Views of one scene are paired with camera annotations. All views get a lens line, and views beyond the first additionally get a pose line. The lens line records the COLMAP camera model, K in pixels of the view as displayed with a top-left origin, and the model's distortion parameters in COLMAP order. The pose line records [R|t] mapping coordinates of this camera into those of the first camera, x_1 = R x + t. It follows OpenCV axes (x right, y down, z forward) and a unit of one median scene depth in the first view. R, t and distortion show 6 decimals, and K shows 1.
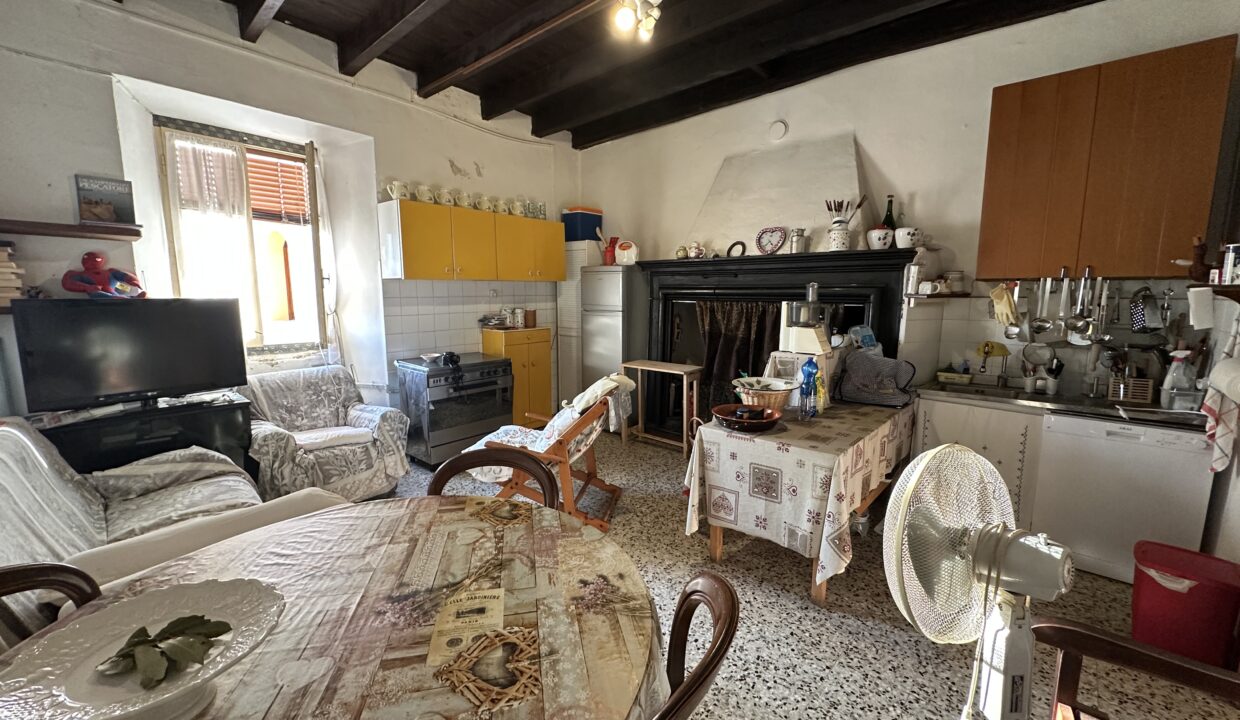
lens RADIAL K [[490.3, 0, 616.1], [0, 490.3, 359.5], [0, 0, 1]] dist [-0.002449, 0.000324]
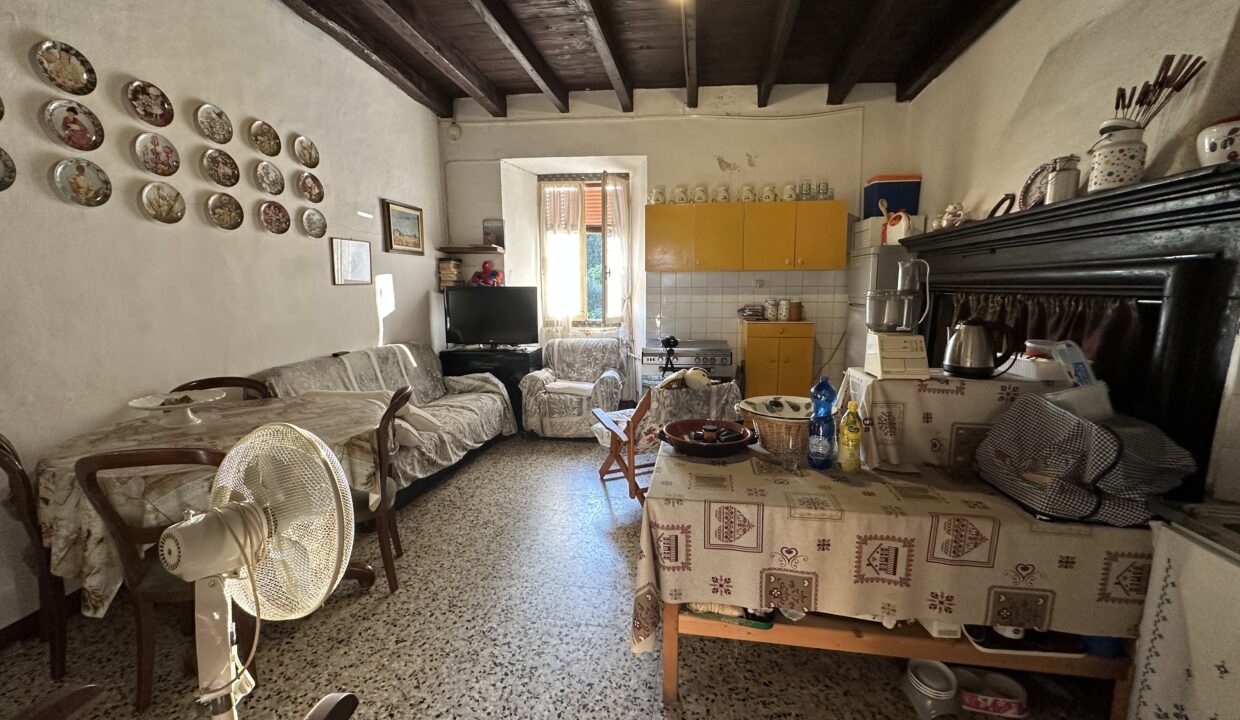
lens RADIAL K [[490.3, 0, 624.1], [0, 490.3, 361.1], [0, 0, 1]] dist [-0.002449, 0.000324]
pose [[0.548392, 0.124255, -0.826938, 0.777652], [-0.113711, 0.990794, 0.073467, -0.041284], [0.828454, 0.053743, 0.557473, 0.424772]]
